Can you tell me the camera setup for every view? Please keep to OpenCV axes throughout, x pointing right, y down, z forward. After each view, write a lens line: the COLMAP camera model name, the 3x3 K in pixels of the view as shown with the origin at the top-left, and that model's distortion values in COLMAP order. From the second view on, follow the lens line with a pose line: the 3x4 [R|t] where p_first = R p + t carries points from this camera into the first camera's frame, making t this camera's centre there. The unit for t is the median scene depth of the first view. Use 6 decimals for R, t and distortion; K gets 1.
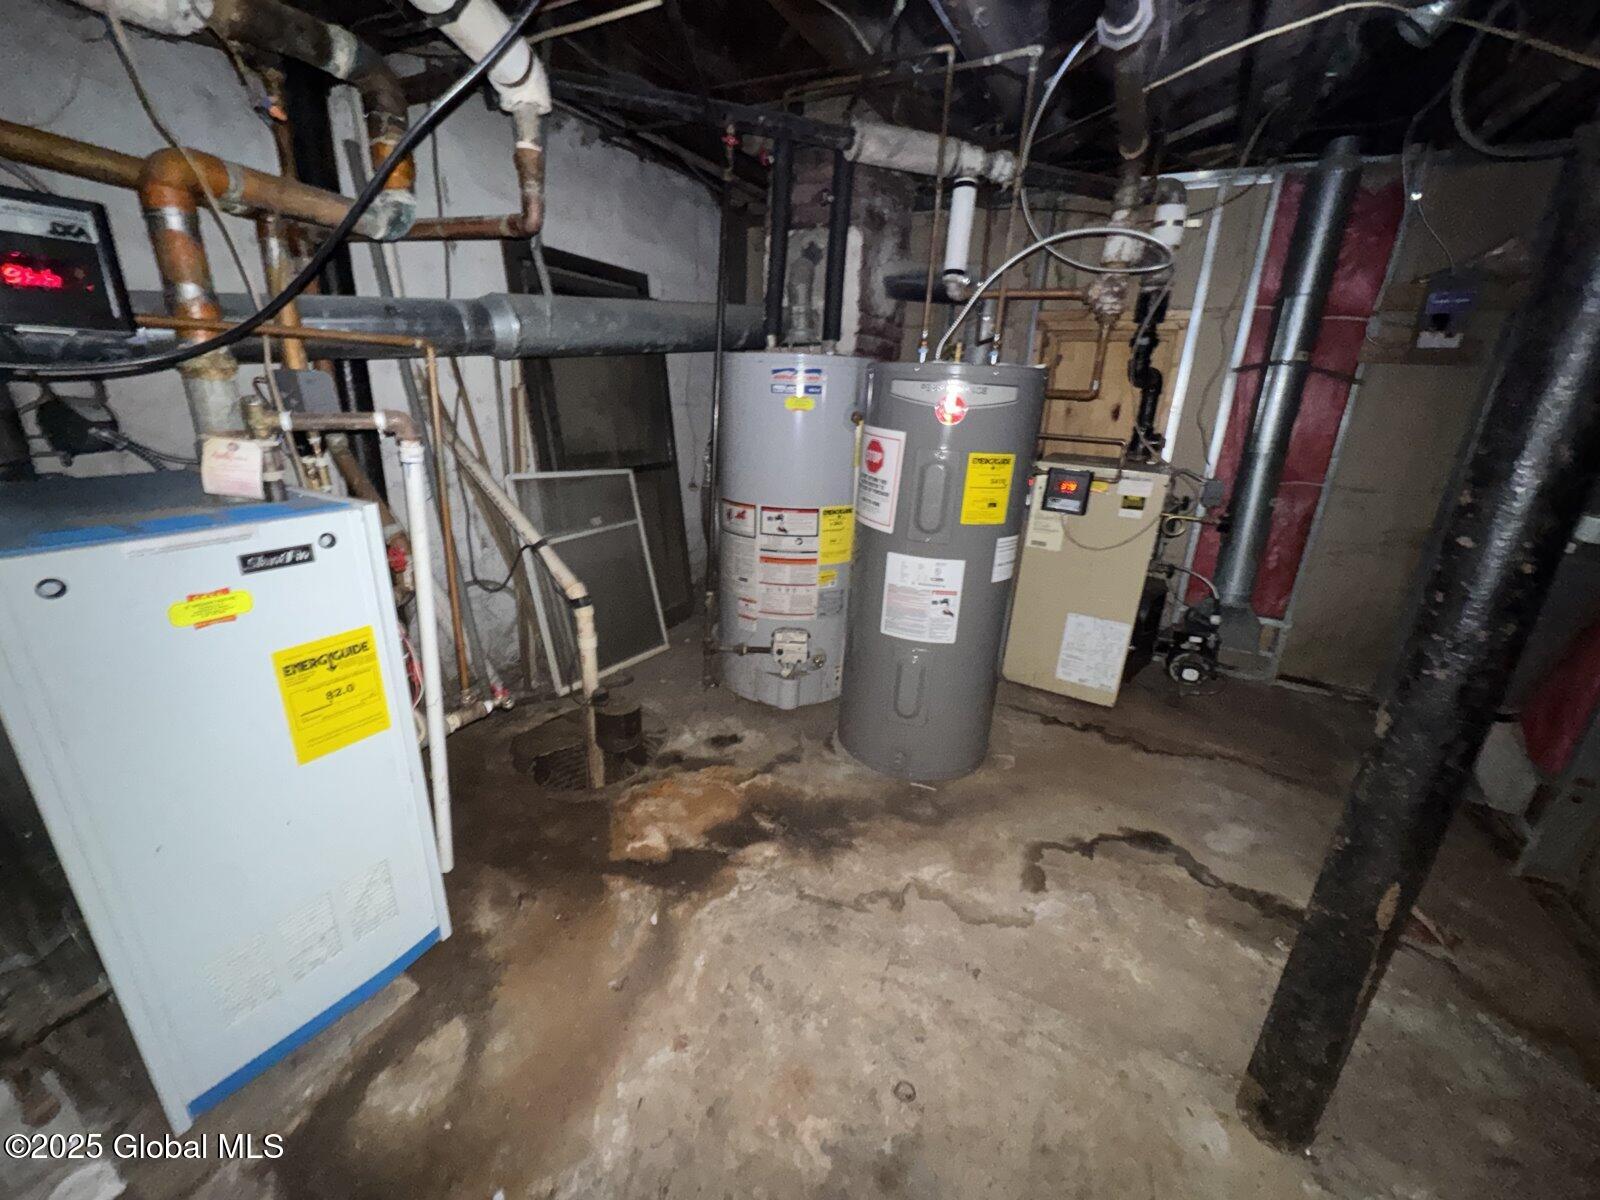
lens RADIAL K [[642.5, 0, 798.7], [0, 642.5, 599.2], [0, 0, 1]] dist [-0.001902, -0.000037]
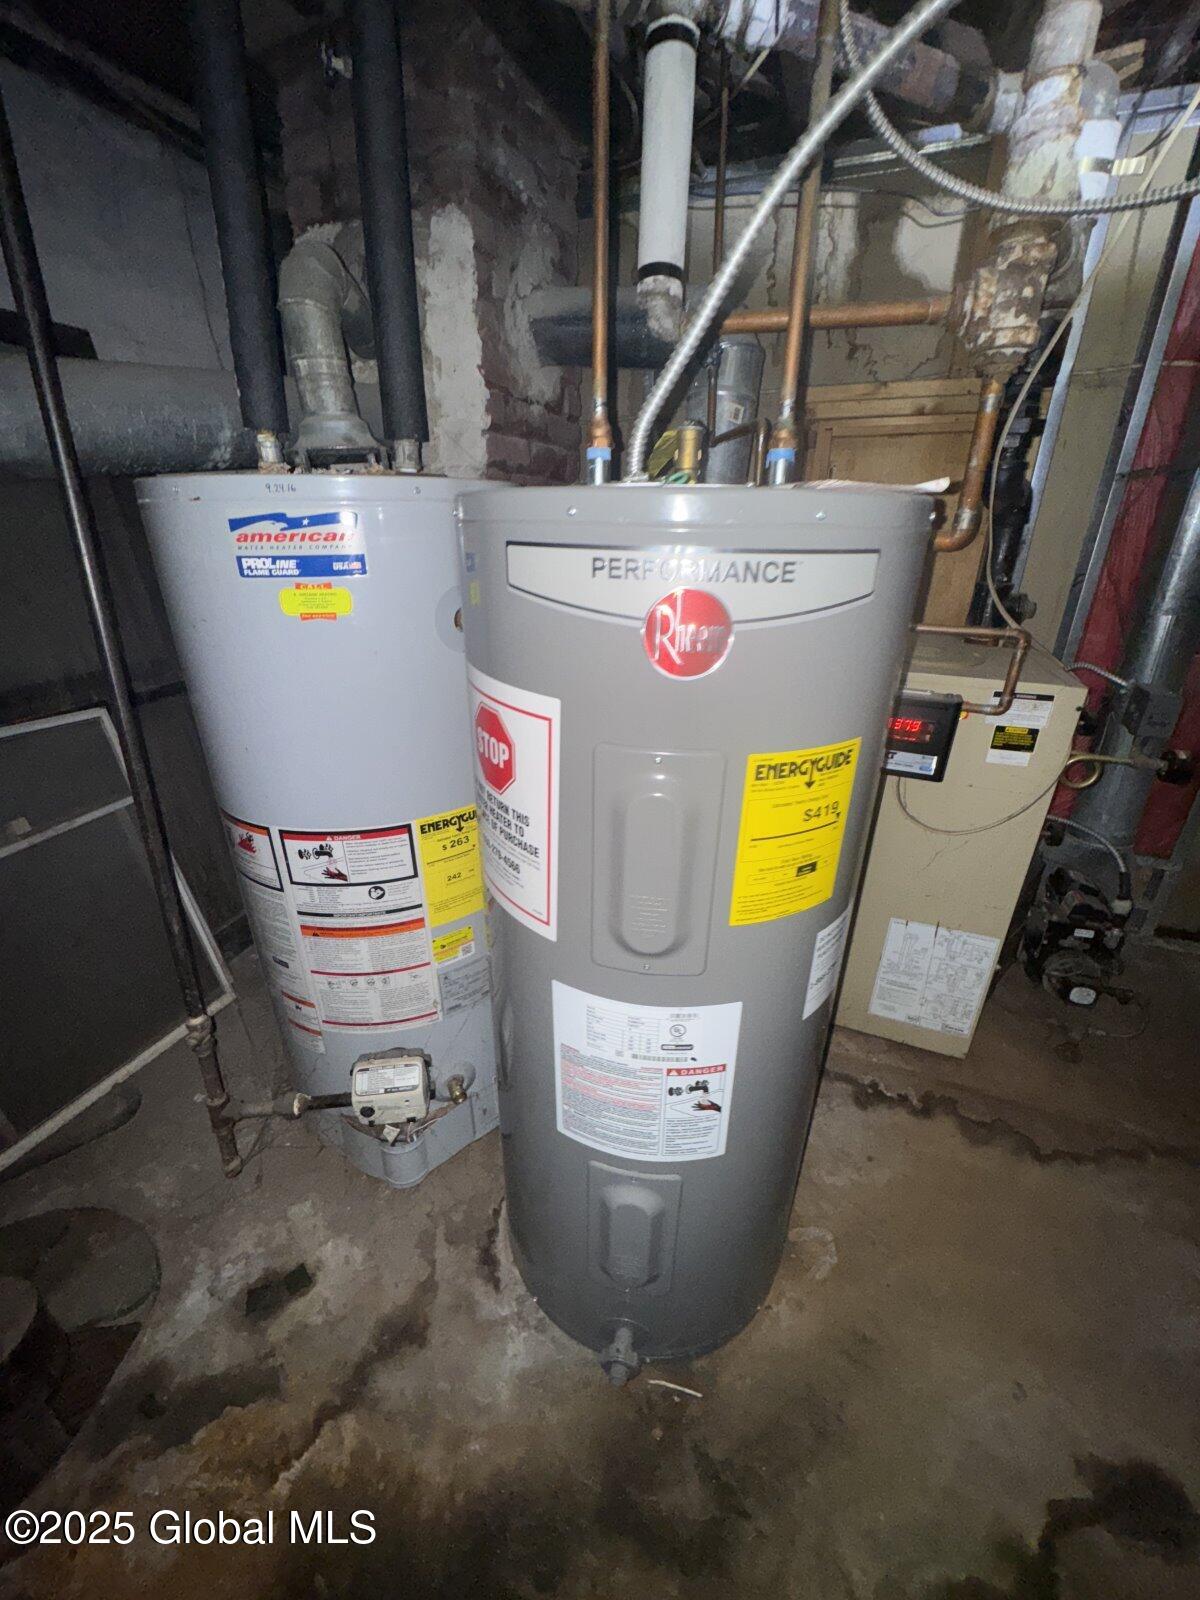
lens RADIAL K [[642.5, 0, 598.8], [0, 642.5, 796.8], [0, 0, 1]] dist [-0.001902, -0.000037]
pose [[0.989541, -0.093615, 0.109748, 0.113687], [0.082240, 0.991176, 0.103958, -0.191509], [-0.118512, -0.093845, 0.988508, 0.515399]]
